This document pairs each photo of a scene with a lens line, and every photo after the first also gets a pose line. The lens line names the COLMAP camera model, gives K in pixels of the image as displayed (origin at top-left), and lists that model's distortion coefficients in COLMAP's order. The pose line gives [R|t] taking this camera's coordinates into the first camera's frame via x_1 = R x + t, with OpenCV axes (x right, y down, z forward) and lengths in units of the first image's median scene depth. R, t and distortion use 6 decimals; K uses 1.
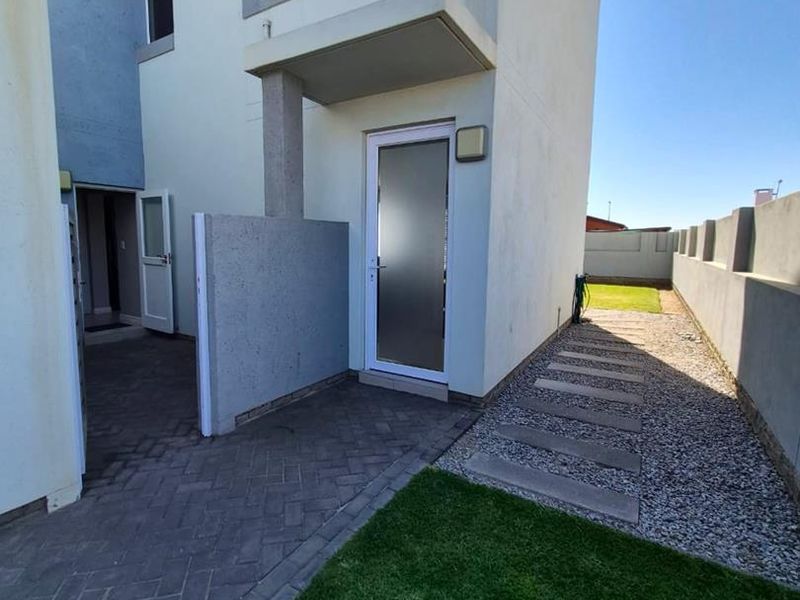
lens RADIAL K [[417.4, 0, 385.7], [0, 417.4, 292.2], [0, 0, 1]] dist [-0.001050, -0.003218]
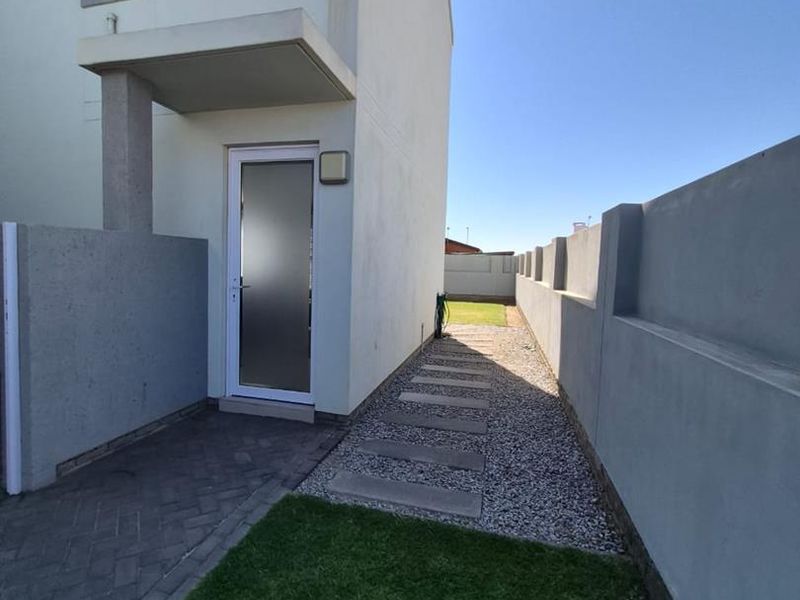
lens RADIAL K [[417.4, 0, 388.5], [0, 417.4, 290.0], [0, 0, 1]] dist [-0.001050, -0.003218]
pose [[0.954773, -0.003572, 0.297313, 0.025396], [0.018711, 0.998668, -0.048091, -0.000778], [-0.296745, 0.051480, 0.953568, -0.009950]]
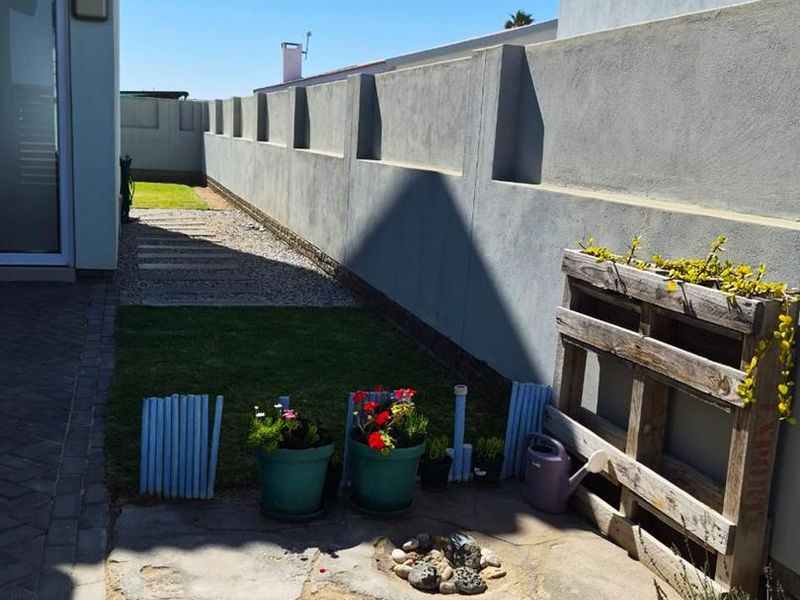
lens RADIAL K [[835.7, 0, 400.5], [0, 835.7, 299.7], [0, 0, 1]] dist [0.058770, 0.000000]
pose [[0.652701, -0.118327, 0.748318, -0.799684], [0.039028, 0.991668, 0.122765, 0.102421], [-0.756609, -0.050923, 0.651881, -0.780524]]
